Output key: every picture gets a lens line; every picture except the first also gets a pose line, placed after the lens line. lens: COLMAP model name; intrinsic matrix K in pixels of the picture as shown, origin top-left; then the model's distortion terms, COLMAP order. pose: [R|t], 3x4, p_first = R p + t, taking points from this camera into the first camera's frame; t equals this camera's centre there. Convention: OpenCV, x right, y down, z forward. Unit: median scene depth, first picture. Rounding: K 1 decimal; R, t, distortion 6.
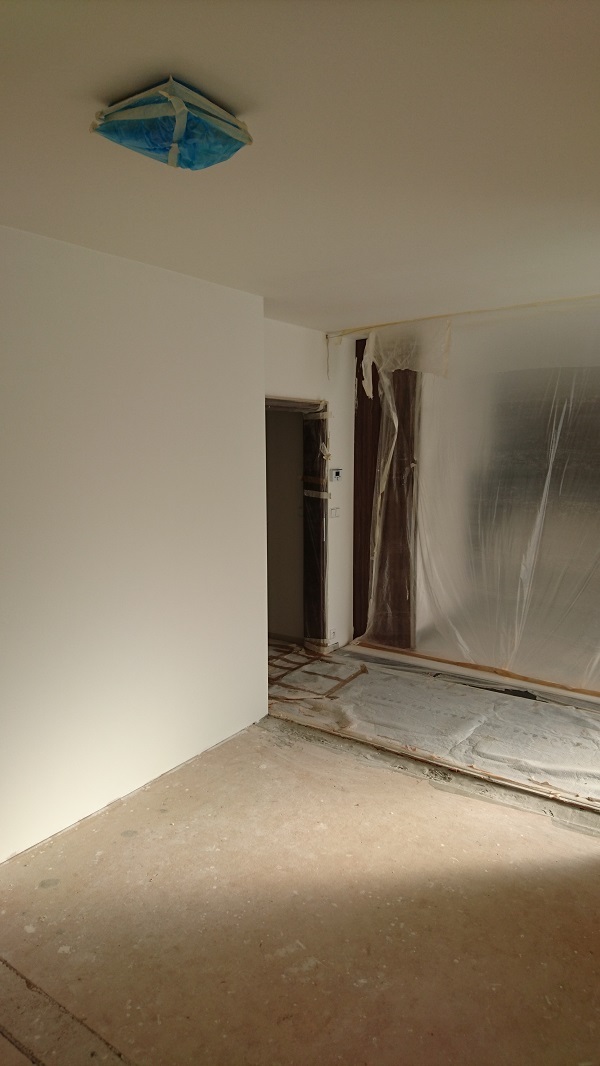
lens RADIAL K [[696.0, 0, 317.2], [0, 696.0, 529.6], [0, 0, 1]] dist [0.029721, -0.017850]
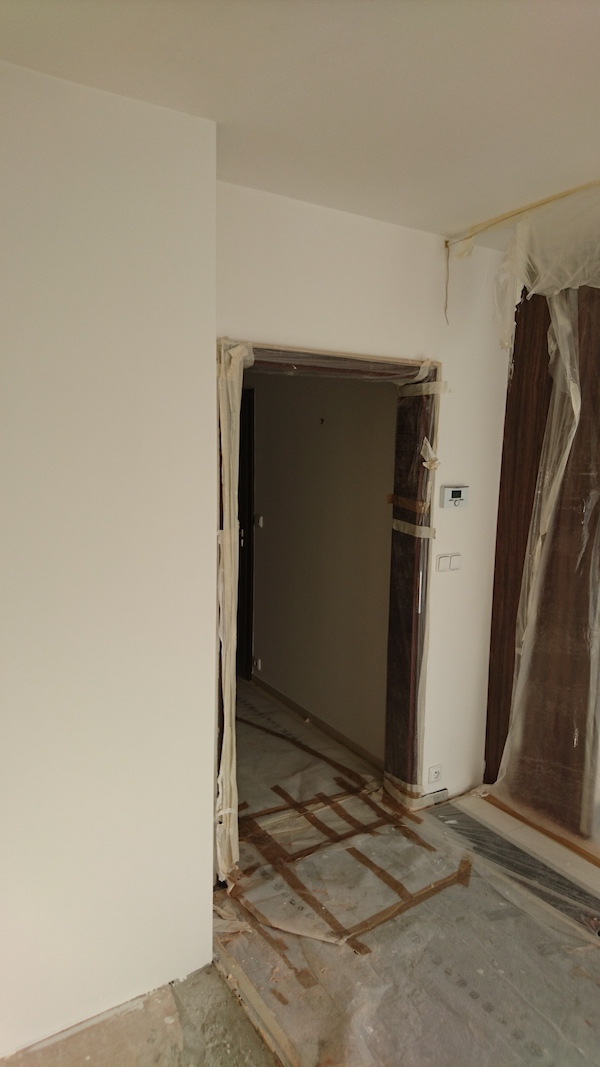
lens RADIAL K [[696.7, 0, 305.9], [0, 696.7, 518.8], [0, 0, 1]] dist [0.029721, -0.017850]
pose [[0.918190, 0.072829, -0.389389, 0.141502], [-0.077658, 0.996974, 0.003349, -0.055205], [0.388455, 0.027164, 0.921067, 0.456274]]
